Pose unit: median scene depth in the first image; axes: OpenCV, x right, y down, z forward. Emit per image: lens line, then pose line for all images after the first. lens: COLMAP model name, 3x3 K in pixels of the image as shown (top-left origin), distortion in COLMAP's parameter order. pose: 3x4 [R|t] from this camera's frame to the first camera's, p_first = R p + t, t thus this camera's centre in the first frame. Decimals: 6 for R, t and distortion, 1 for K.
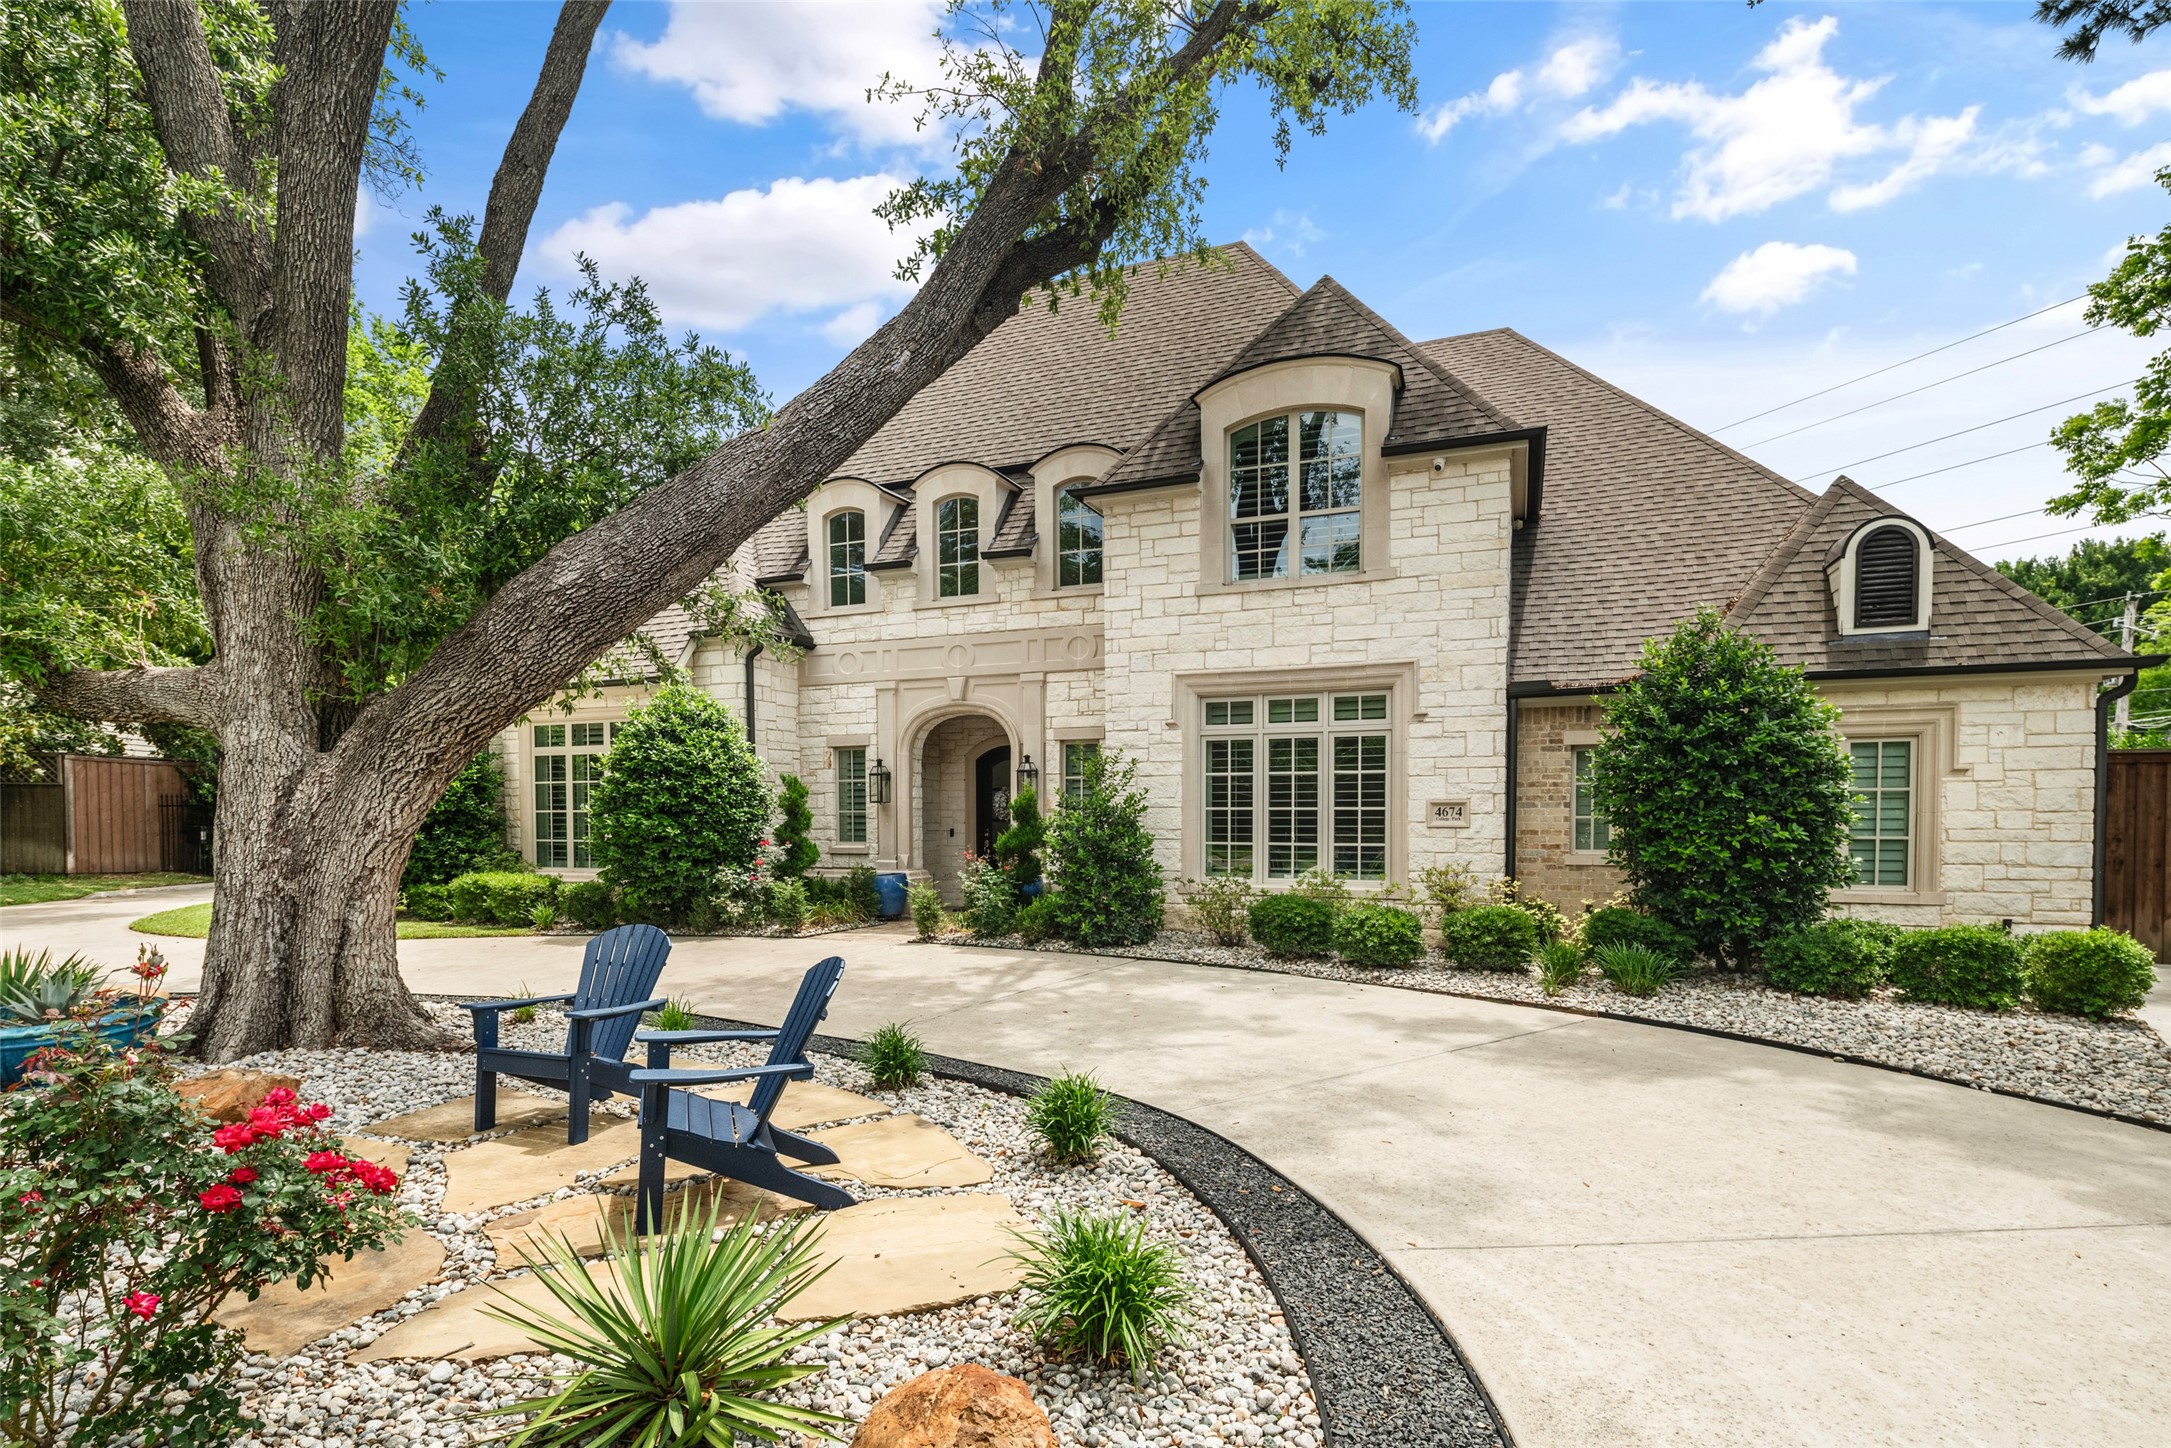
lens RADIAL K [[1128.9, 0, 1086.3], [0, 1128.9, 782.7], [0, 0, 1]] dist [-0.001452, -0.000170]
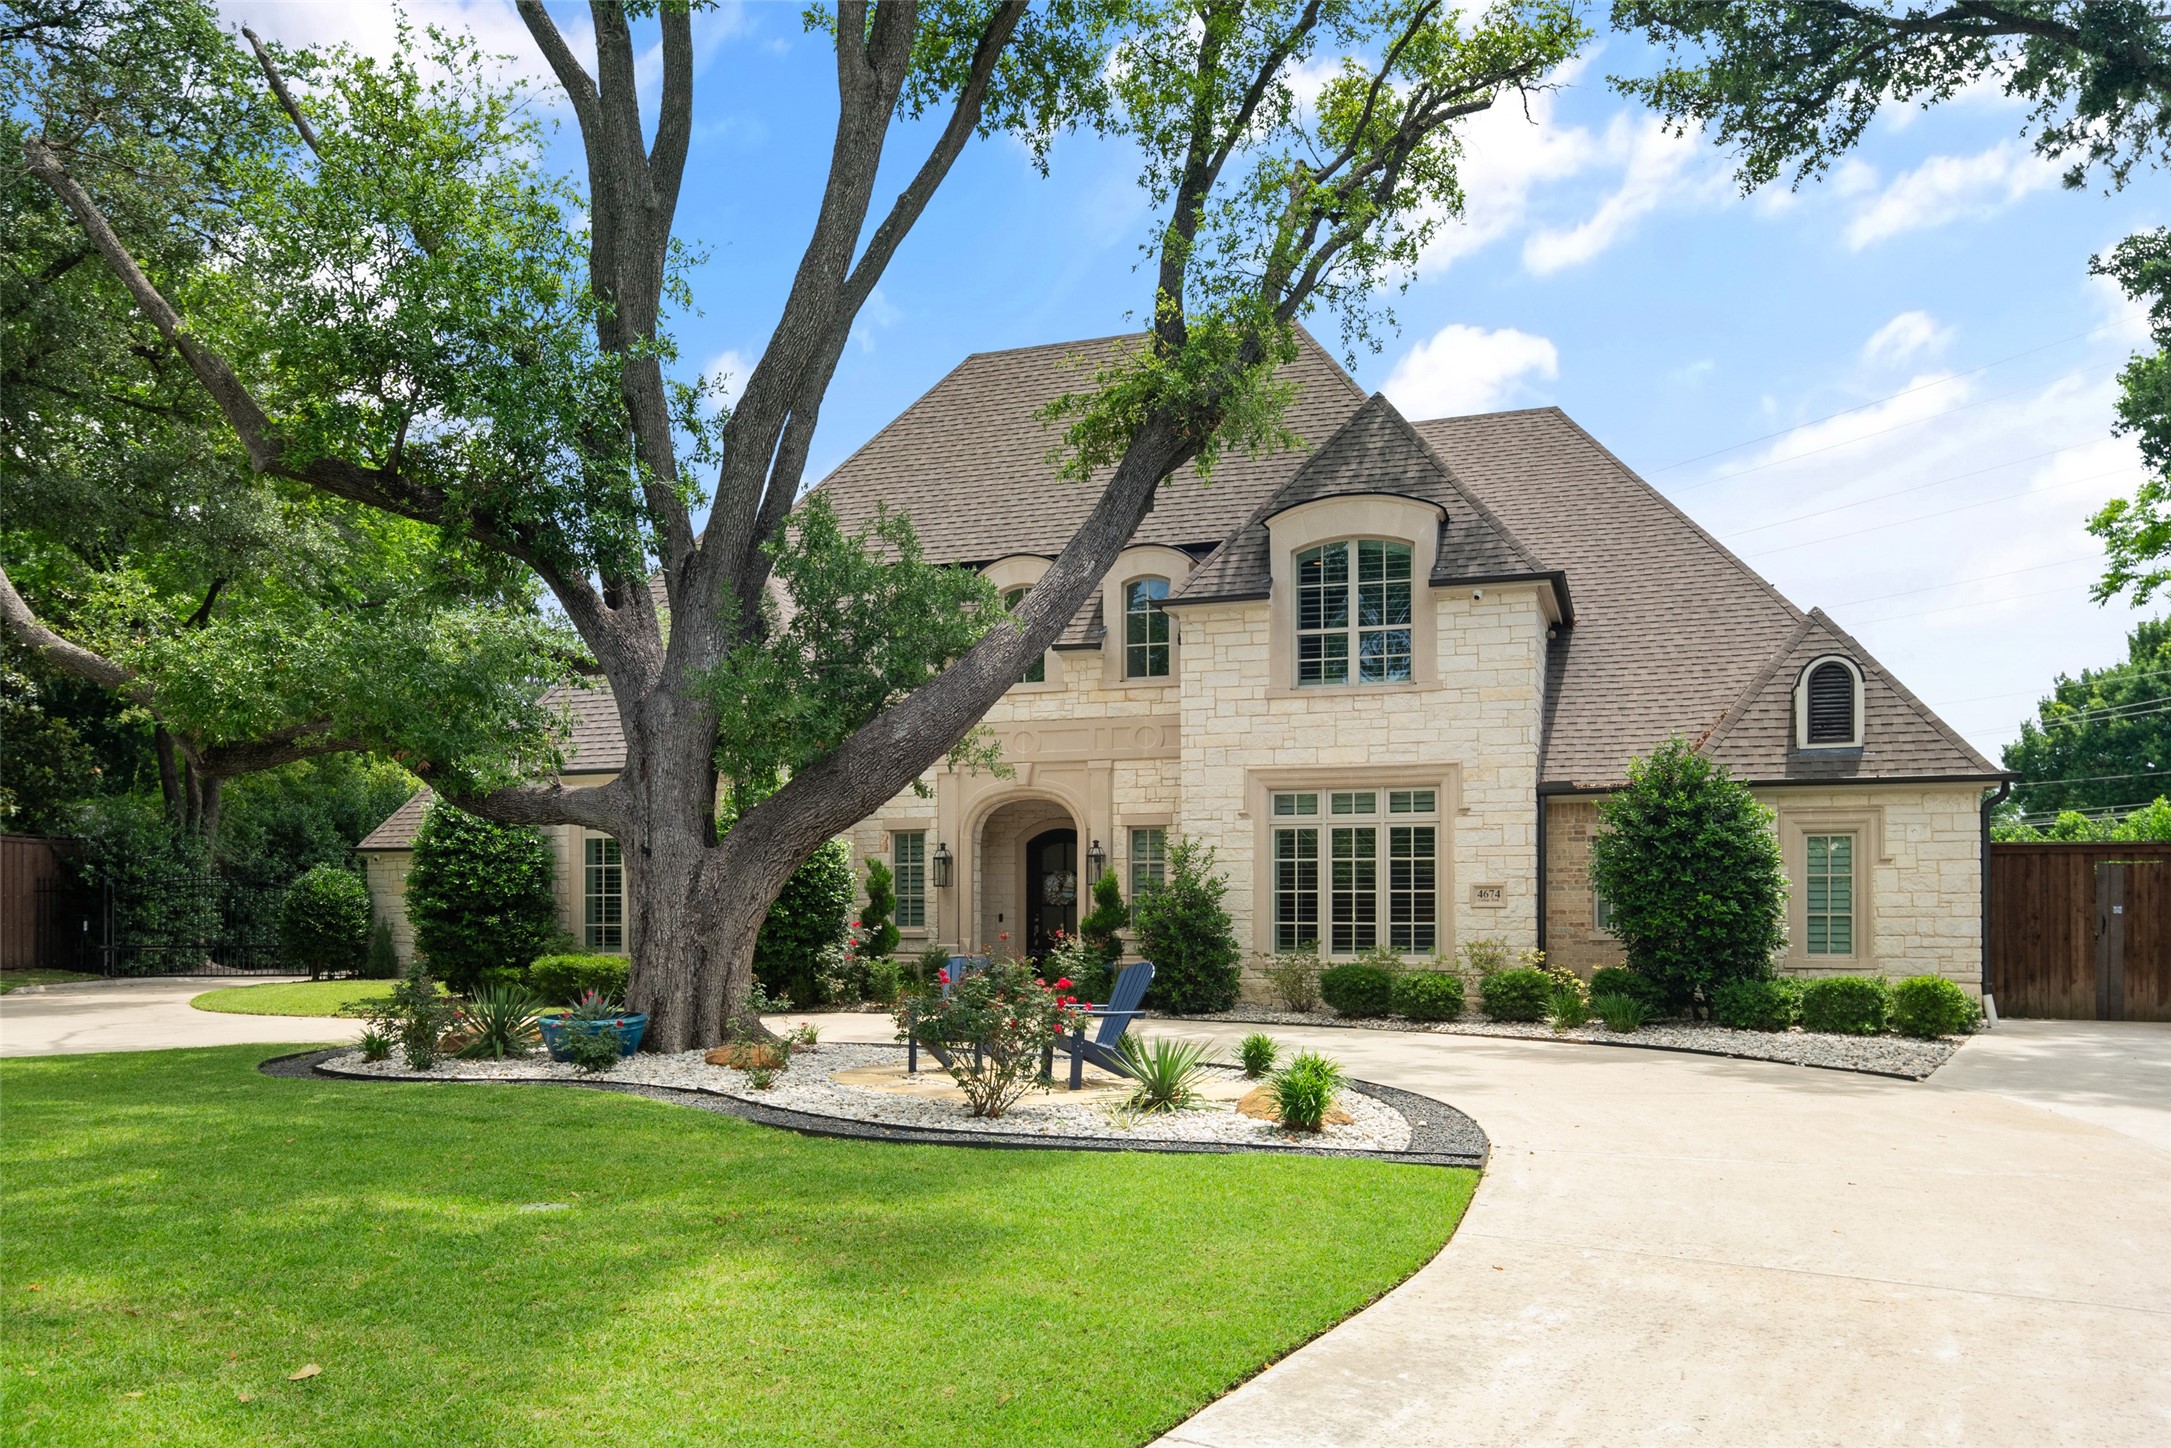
lens RADIAL K [[2130.1, 0, 1085.5], [0, 2130.1, 724.0], [0, 0, 1]] dist [0.005617, -0.002544]
pose [[0.996437, 0.007523, 0.084001, -0.269744], [-0.002214, 0.998004, -0.063113, -0.009065], [-0.084308, 0.062702, 0.994465, -1.125160]]
